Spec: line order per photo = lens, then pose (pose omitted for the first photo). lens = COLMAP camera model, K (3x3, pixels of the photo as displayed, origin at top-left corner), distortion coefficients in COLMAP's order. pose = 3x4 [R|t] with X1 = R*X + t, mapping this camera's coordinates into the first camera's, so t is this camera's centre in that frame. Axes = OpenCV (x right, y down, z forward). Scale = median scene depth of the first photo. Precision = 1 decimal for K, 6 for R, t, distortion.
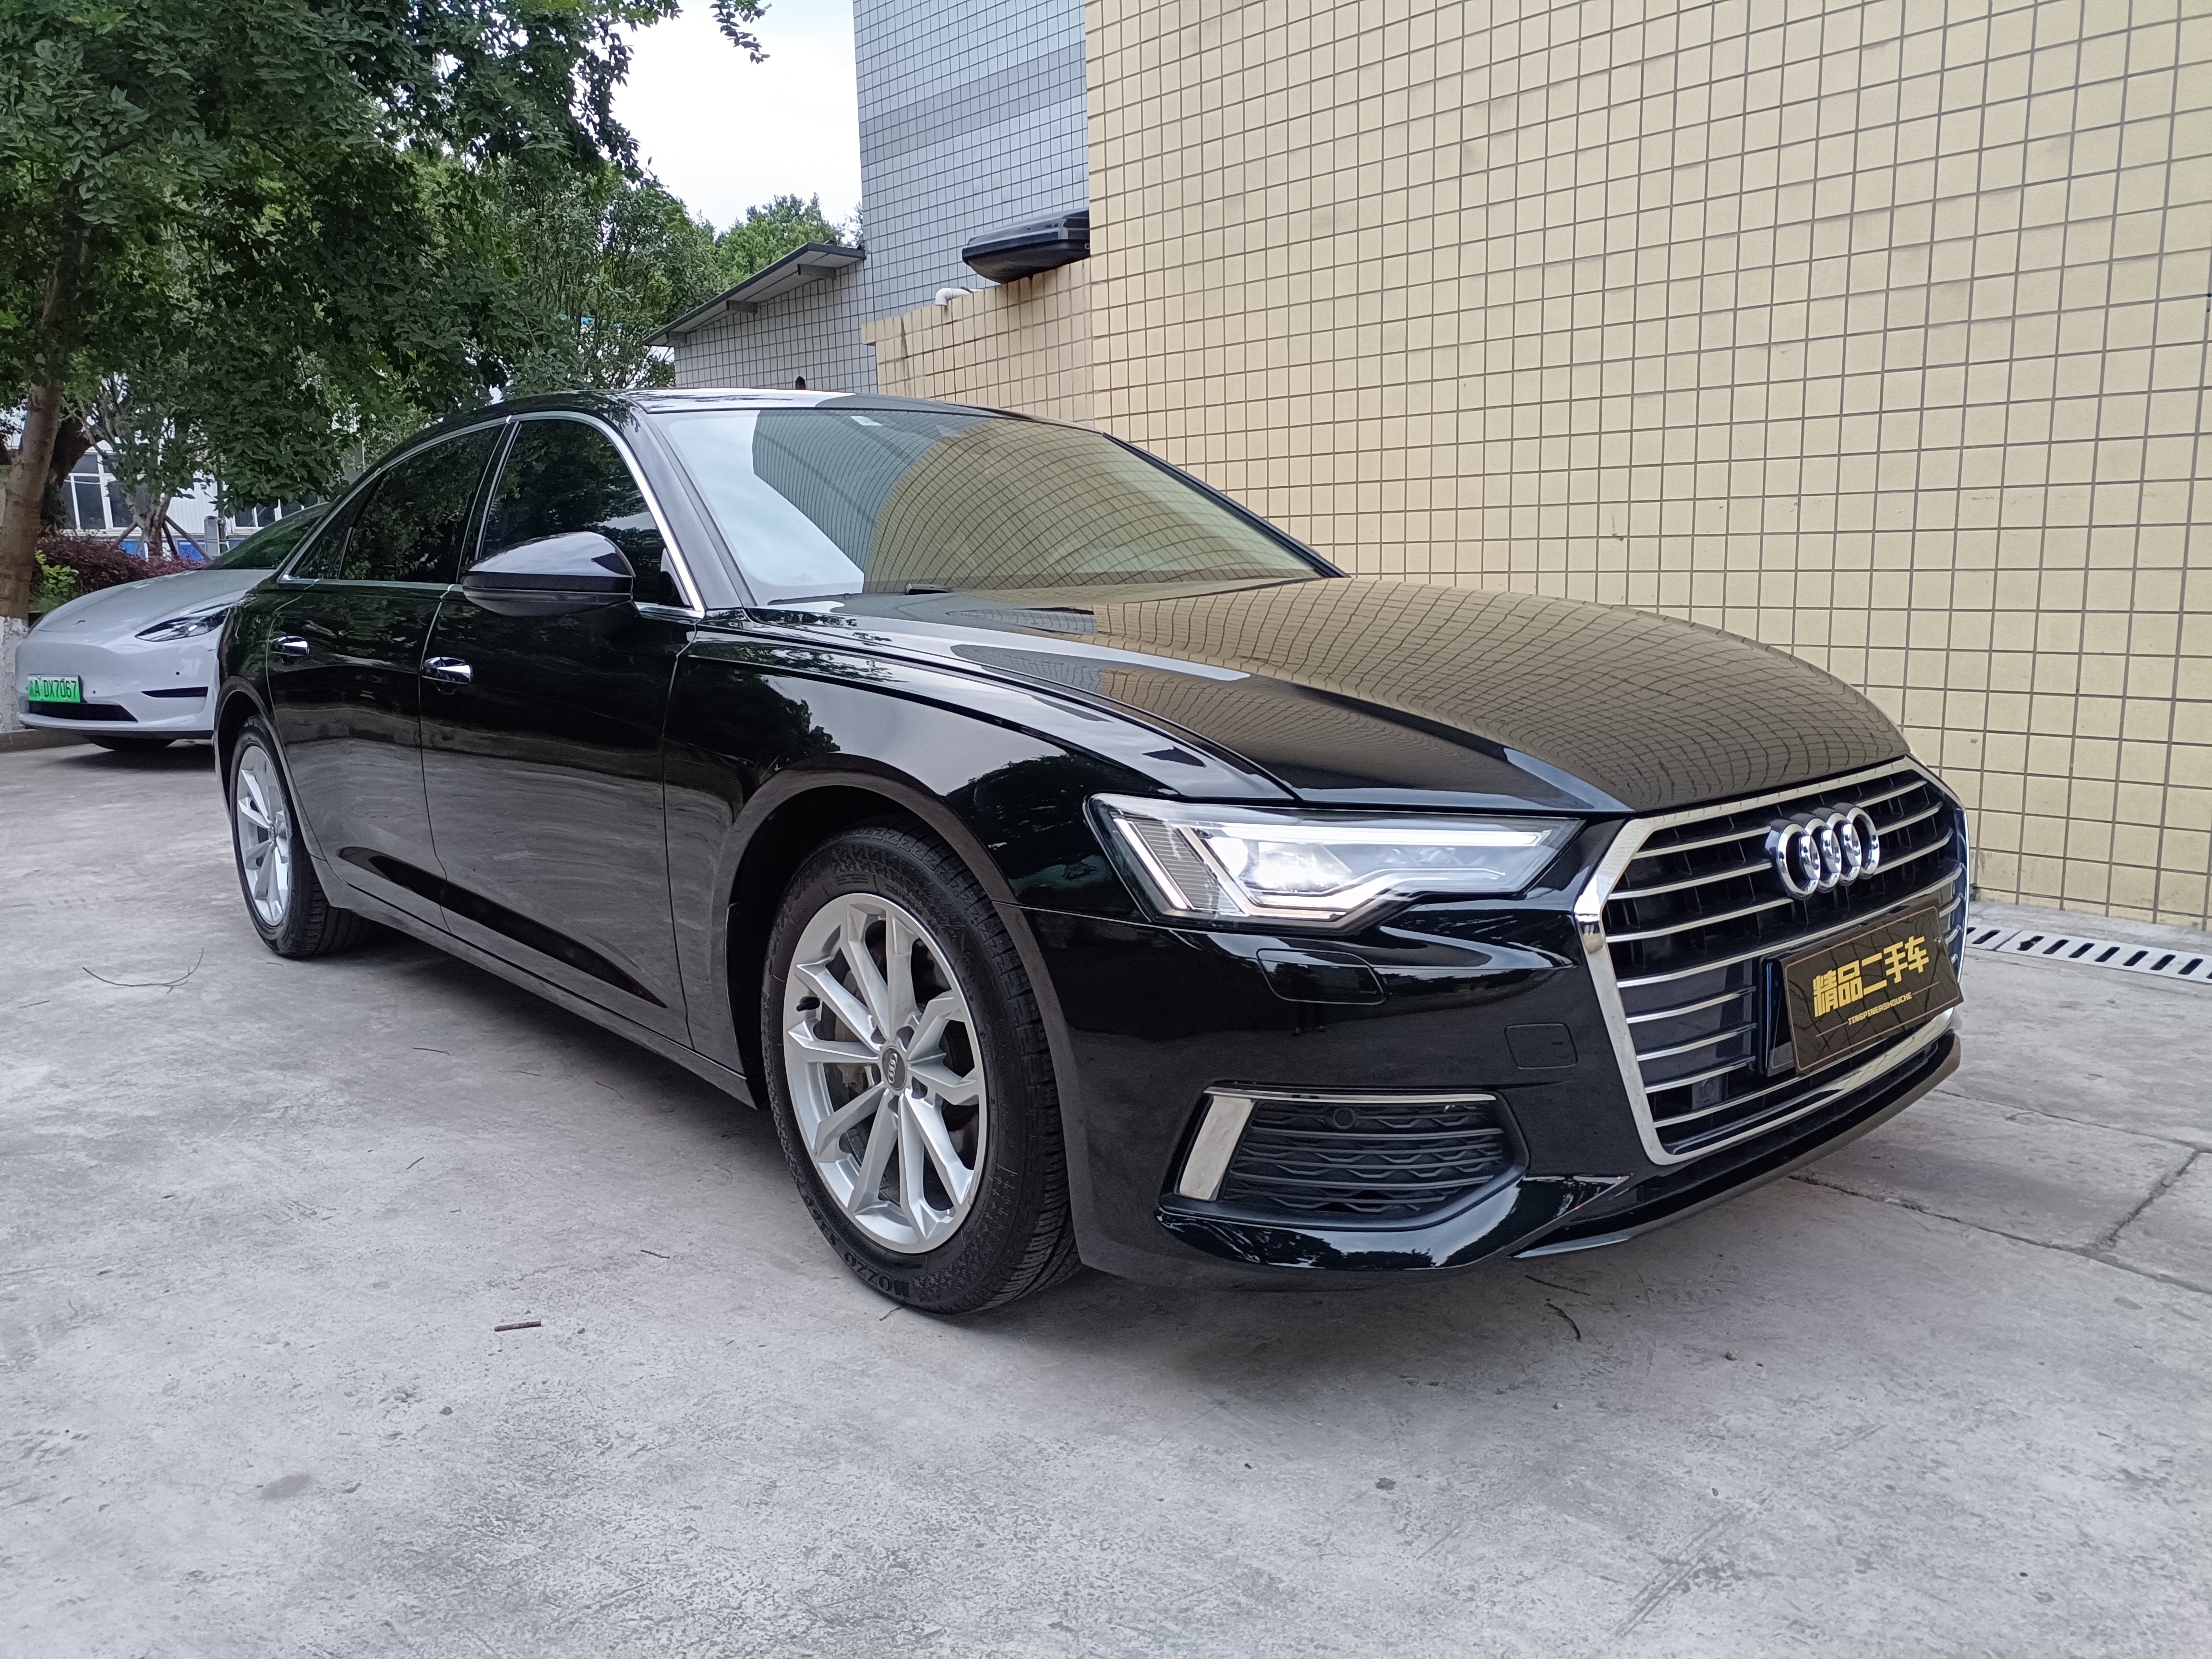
lens RADIAL K [[1646.6, 0, 1098.5], [0, 1646.6, 816.7], [0, 0, 1]] dist [0.010491, -0.017041]
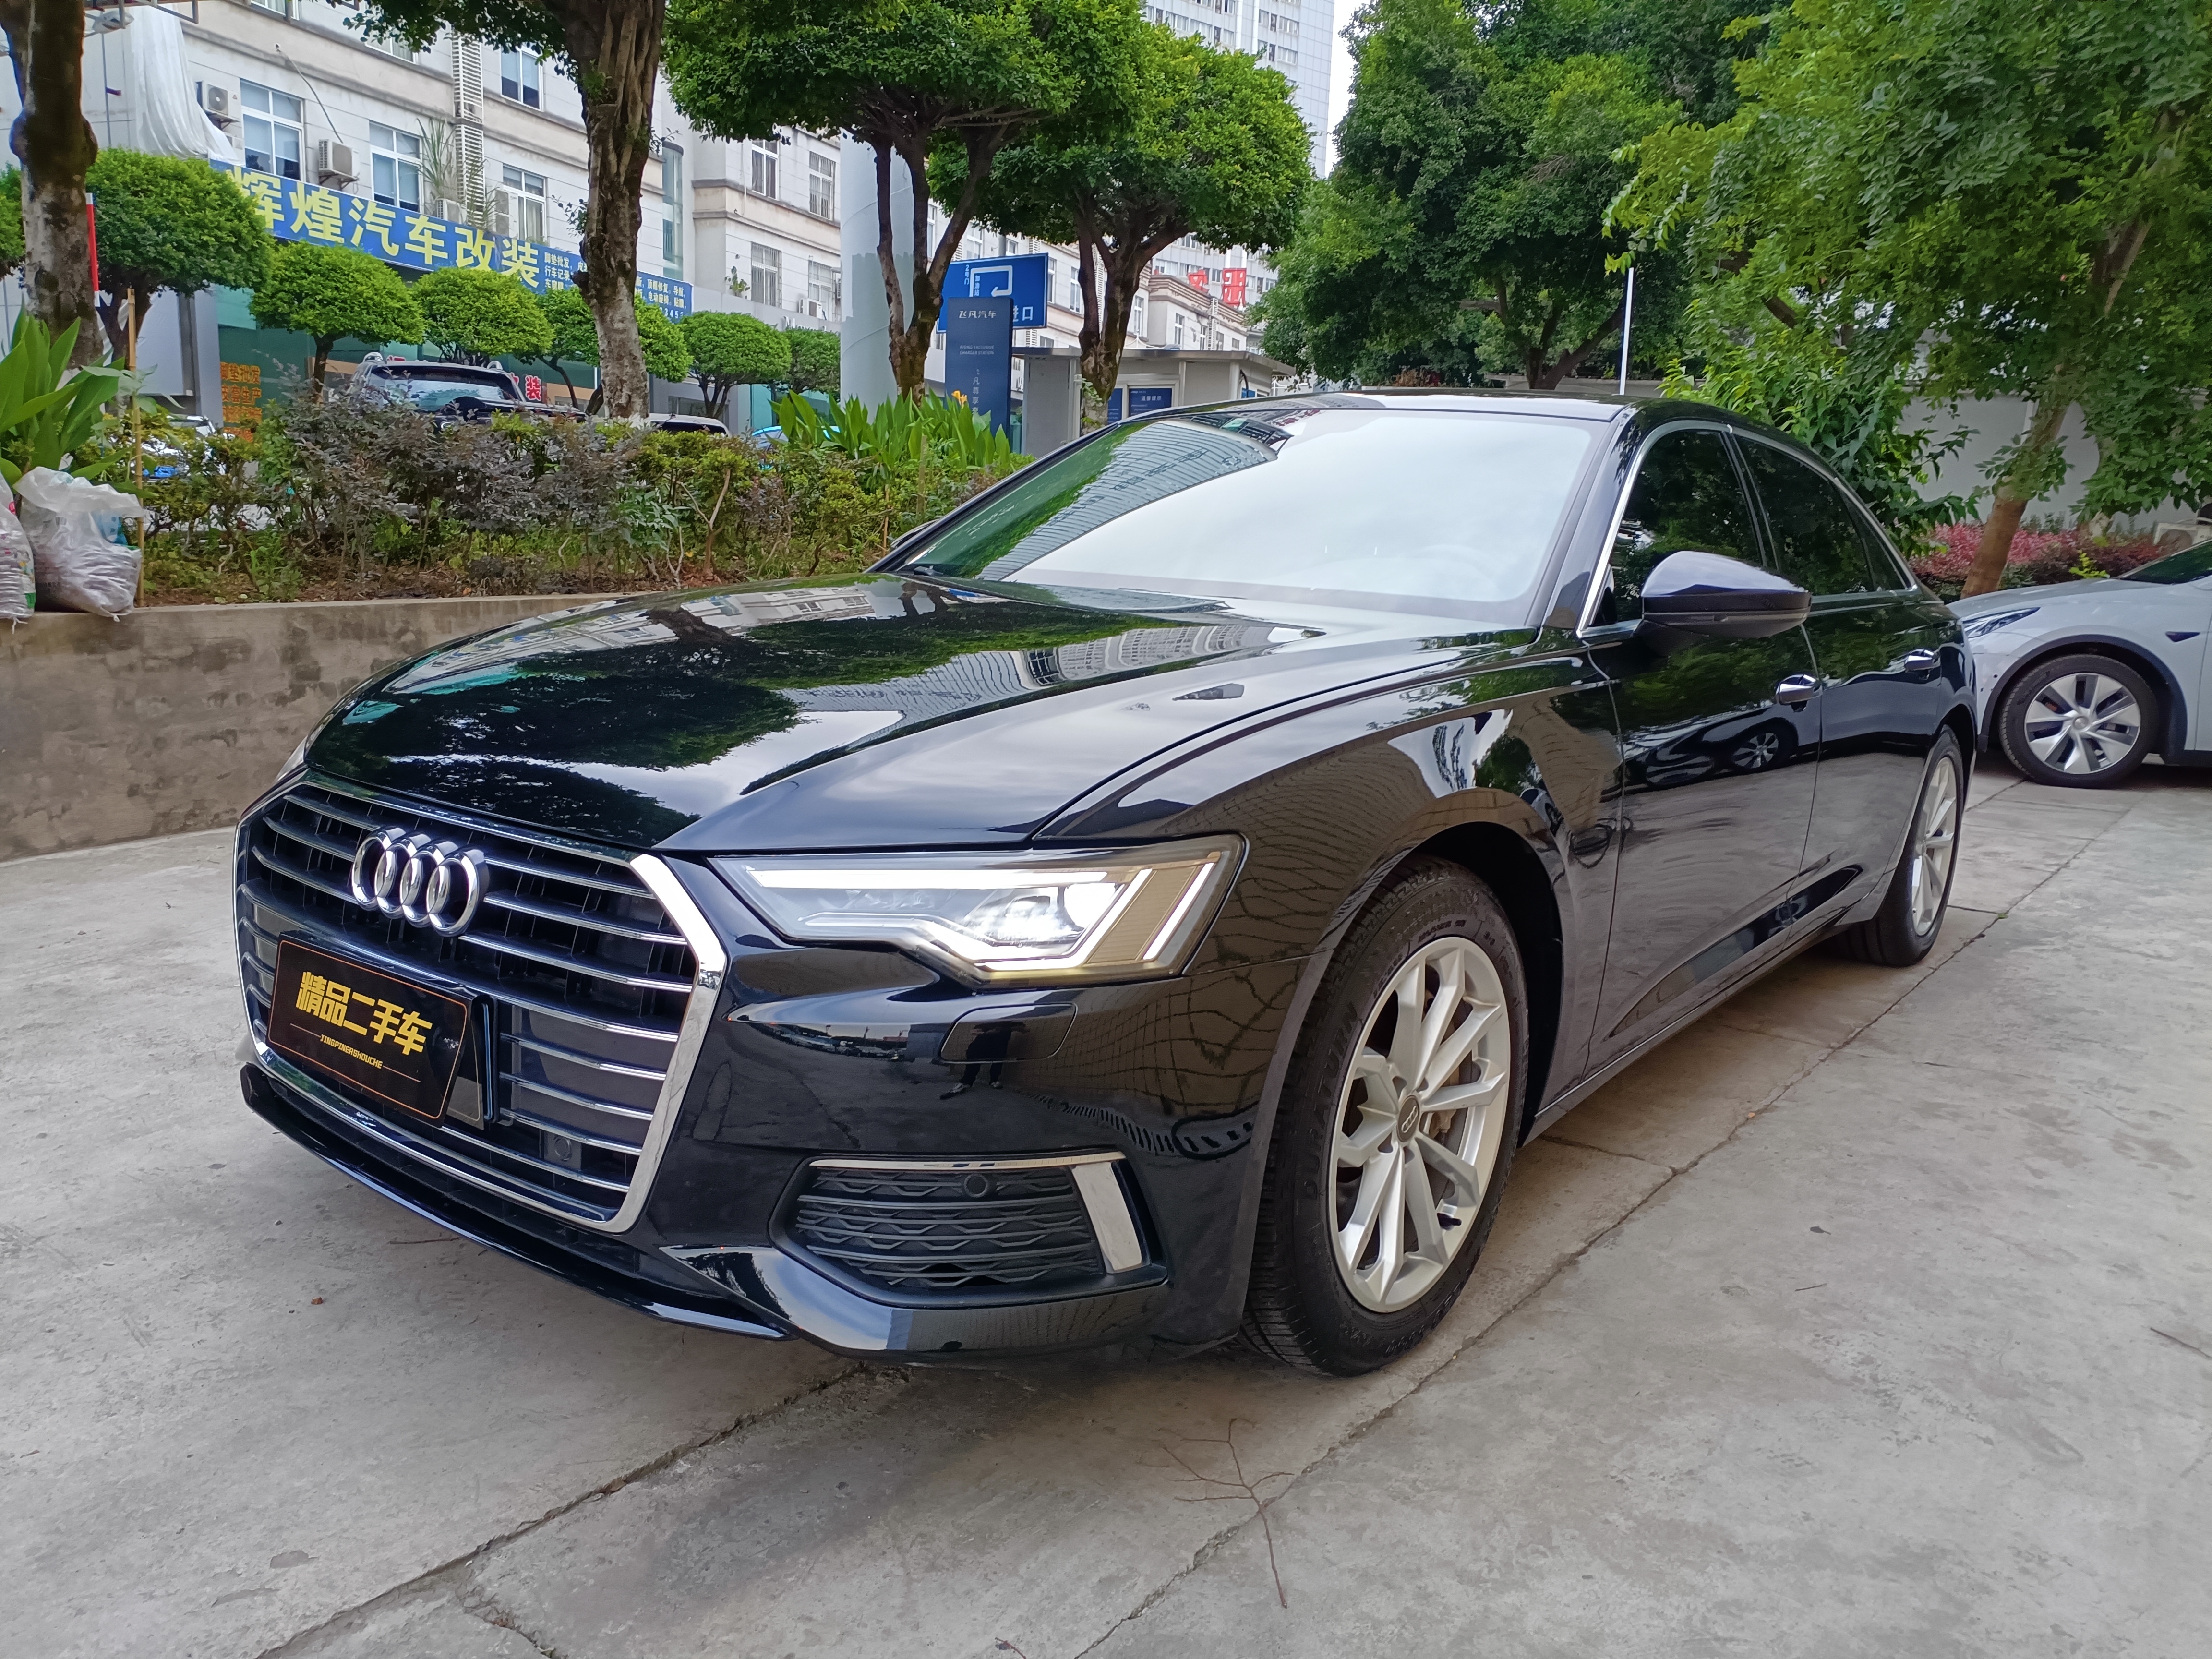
lens RADIAL K [[1646.6, 0, 1098.5], [0, 1646.6, 823.9], [0, 0, 1]] dist [0.010491, -0.017041]
pose [[0.174040, 0.200219, -0.964169, 1.405960], [-0.202221, 0.965511, 0.163995, -0.239920], [0.963751, 0.166434, 0.208527, 1.190295]]
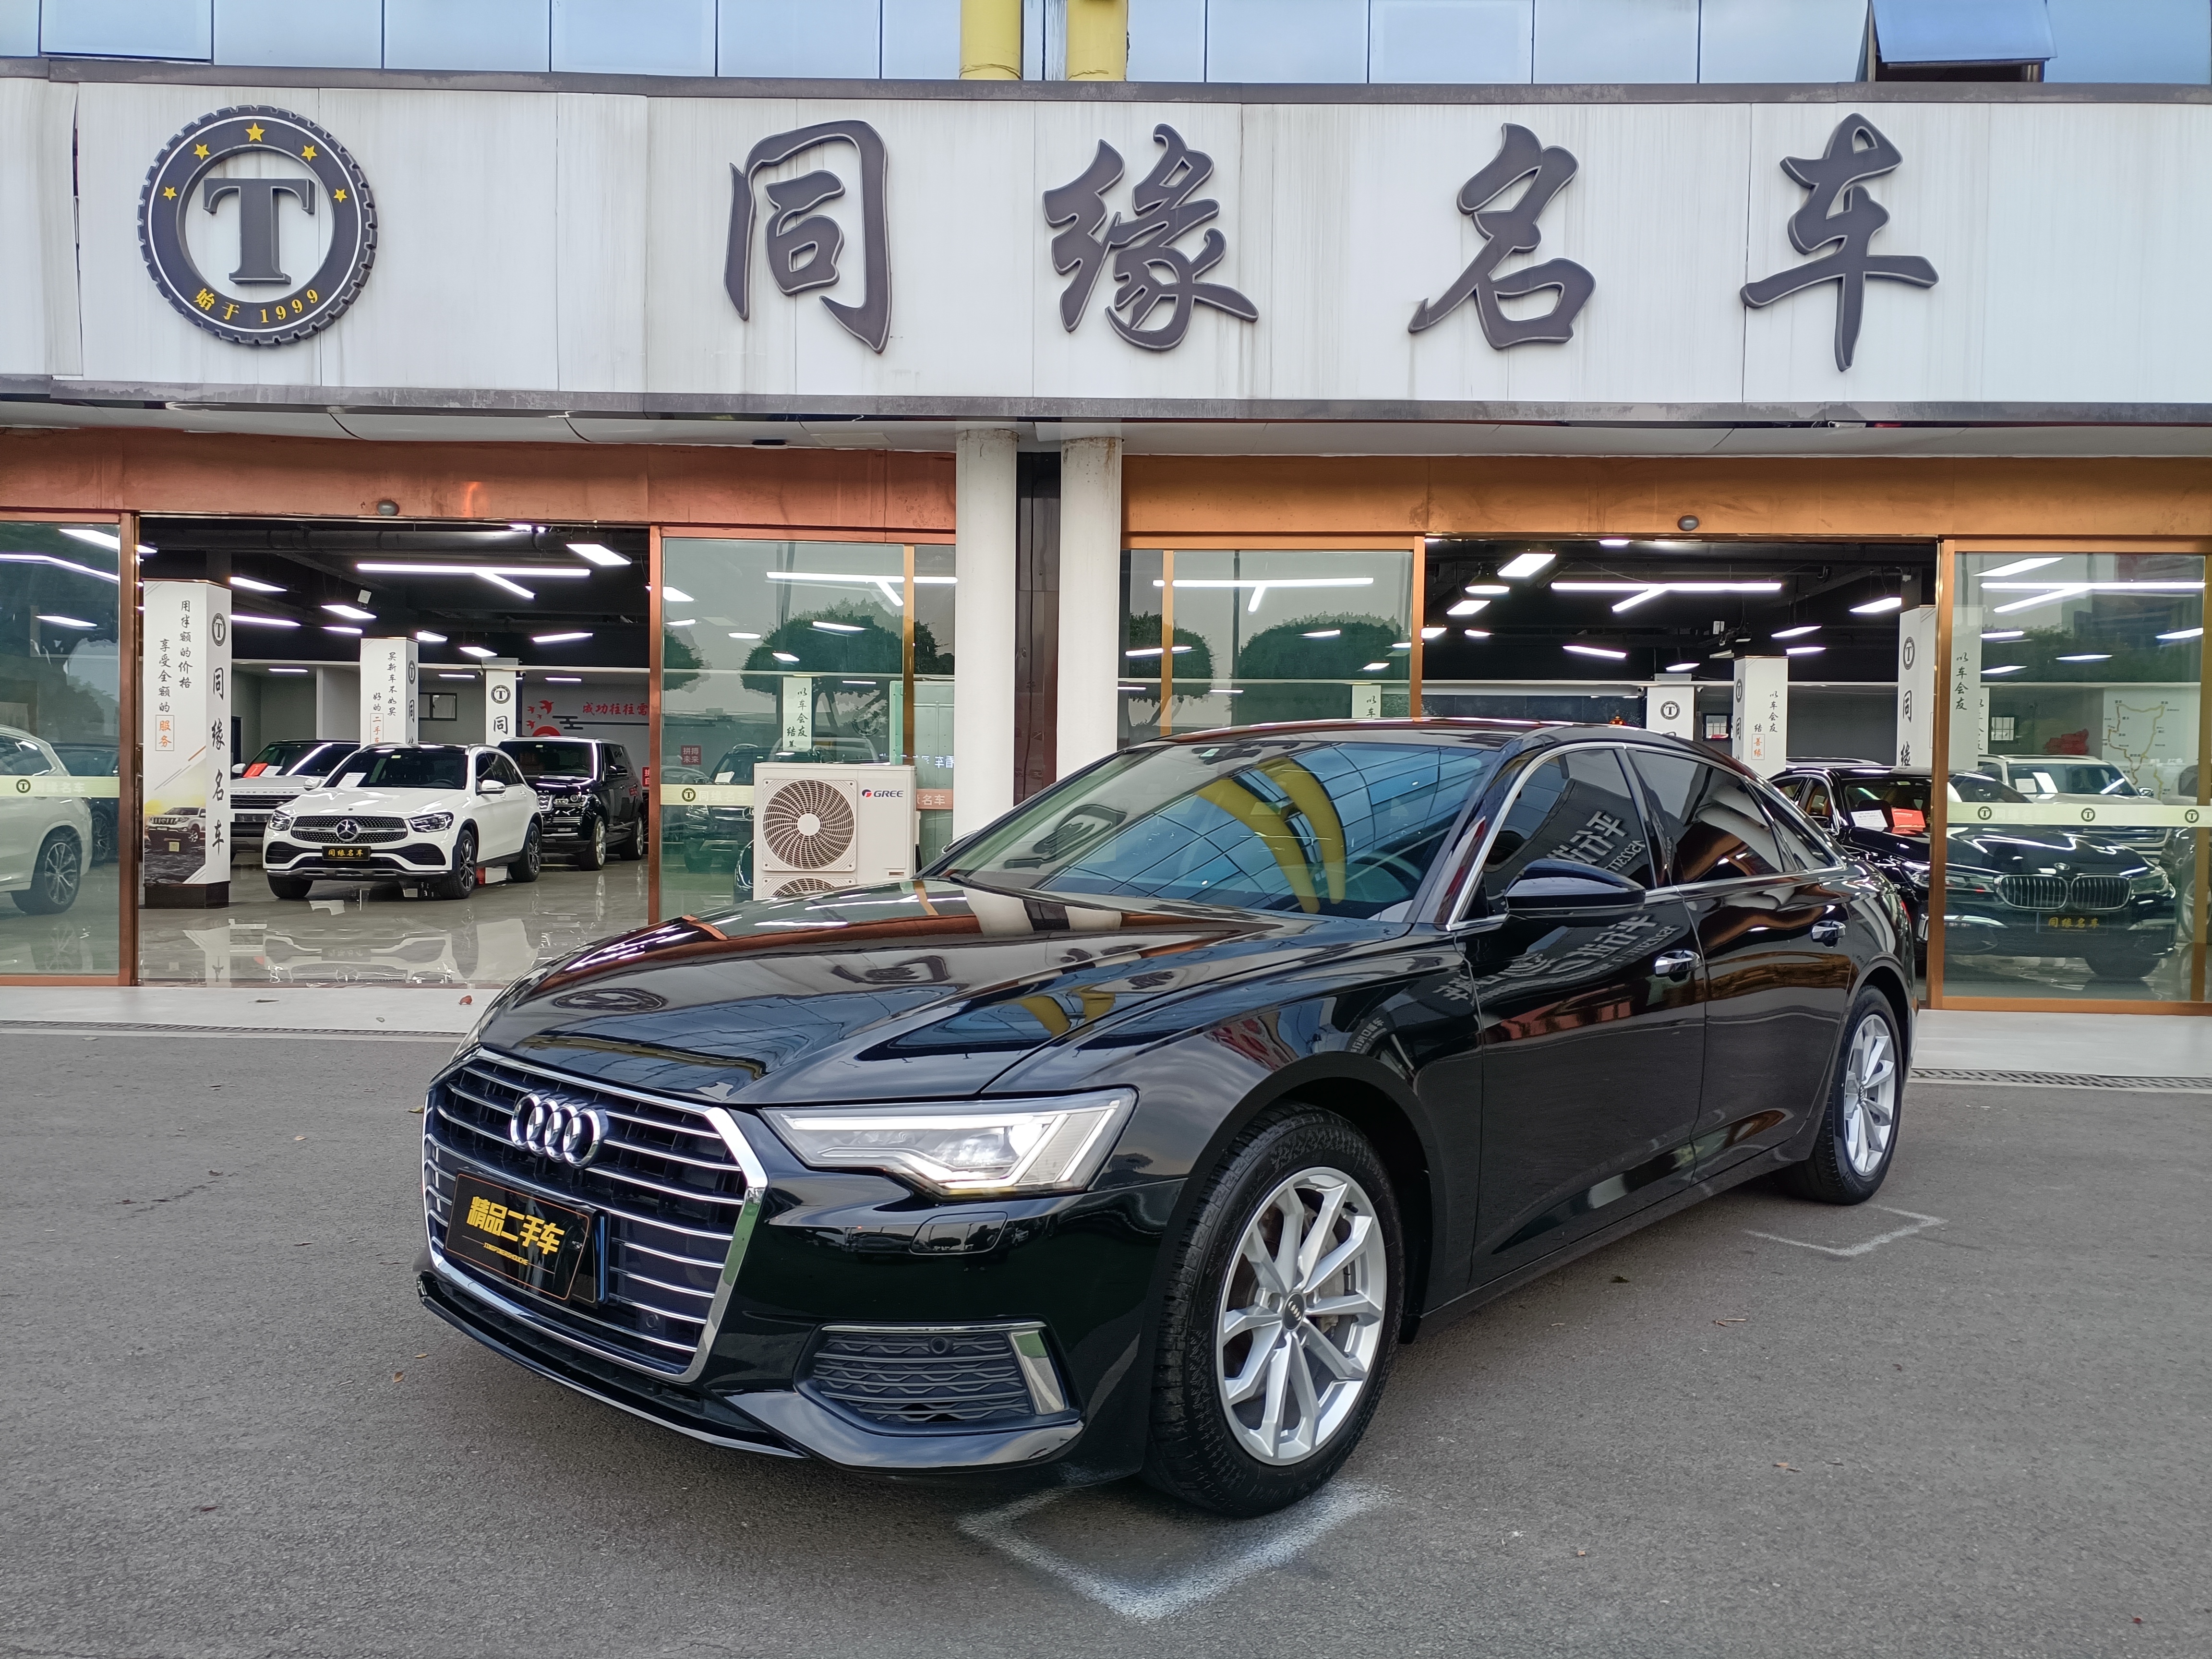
lens RADIAL K [[1646.6, 0, 1096.3], [0, 1646.6, 829.7], [0, 0, 1]] dist [0.010491, -0.017041]
pose [[0.106835, 0.052202, -0.992905, 1.764859], [-0.181299, 0.982902, 0.032168, -0.327029], [0.977608, 0.176576, 0.114473, 1.243072]]
